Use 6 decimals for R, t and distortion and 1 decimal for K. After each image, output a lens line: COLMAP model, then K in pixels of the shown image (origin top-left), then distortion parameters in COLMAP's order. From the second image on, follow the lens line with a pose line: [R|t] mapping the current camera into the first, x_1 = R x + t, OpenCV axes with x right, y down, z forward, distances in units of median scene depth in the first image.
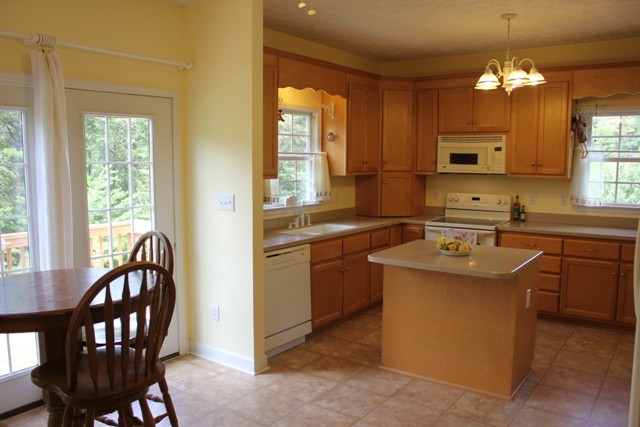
lens RADIAL K [[542.1, 0, 320.0], [0, 542.1, 213.5], [0, 0, 1]] dist [-0.168642, 0.167992]
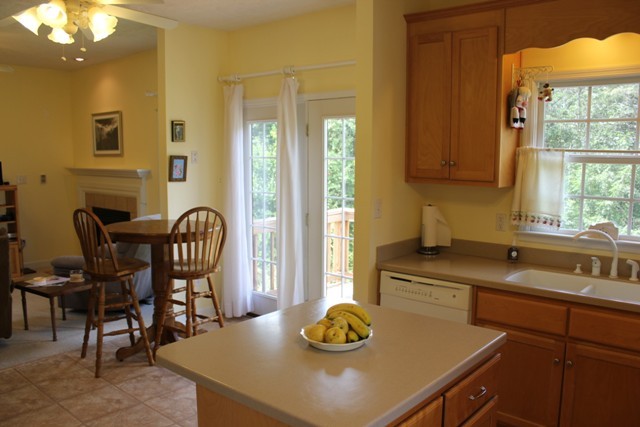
lens RADIAL K [[542.1, 0, 320.0], [0, 542.1, 213.5], [0, 0, 1]] dist [-0.168642, 0.167992]
pose [[-0.081342, 0.112135, -0.990358, 0.542608], [-0.108187, 0.986786, 0.120616, -0.077868], [0.990797, 0.116955, -0.068136, 0.726046]]
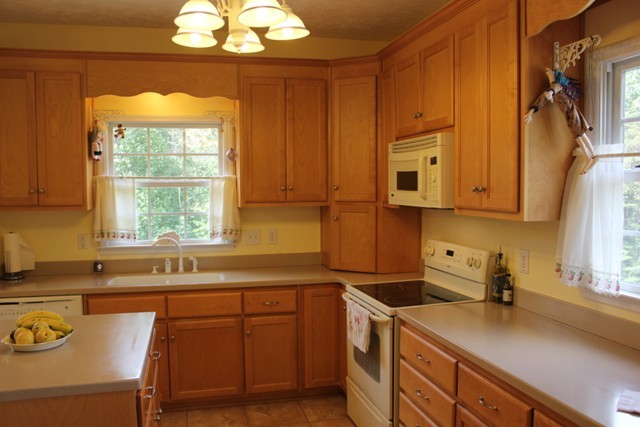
lens RADIAL K [[542.1, 0, 320.0], [0, 542.1, 213.5], [0, 0, 1]] dist [-0.168642, 0.167992]
pose [[0.762107, 0.026029, -0.646928, 0.611909], [-0.059046, 0.997822, -0.029411, -0.049251], [0.644753, 0.060613, 0.761984, 0.548808]]
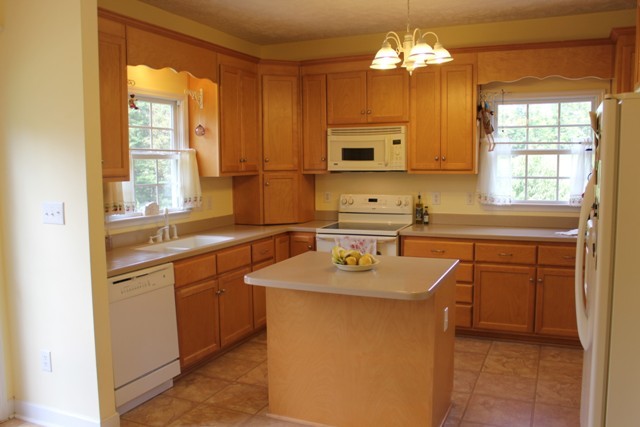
lens RADIAL K [[542.1, 0, 320.0], [0, 542.1, 213.5], [0, 0, 1]] dist [-0.168642, 0.167992]
pose [[0.979132, -0.031760, 0.200730, 0.033043], [0.034614, 0.999343, -0.010722, 0.000514], [-0.200258, 0.017446, 0.979588, 0.172217]]
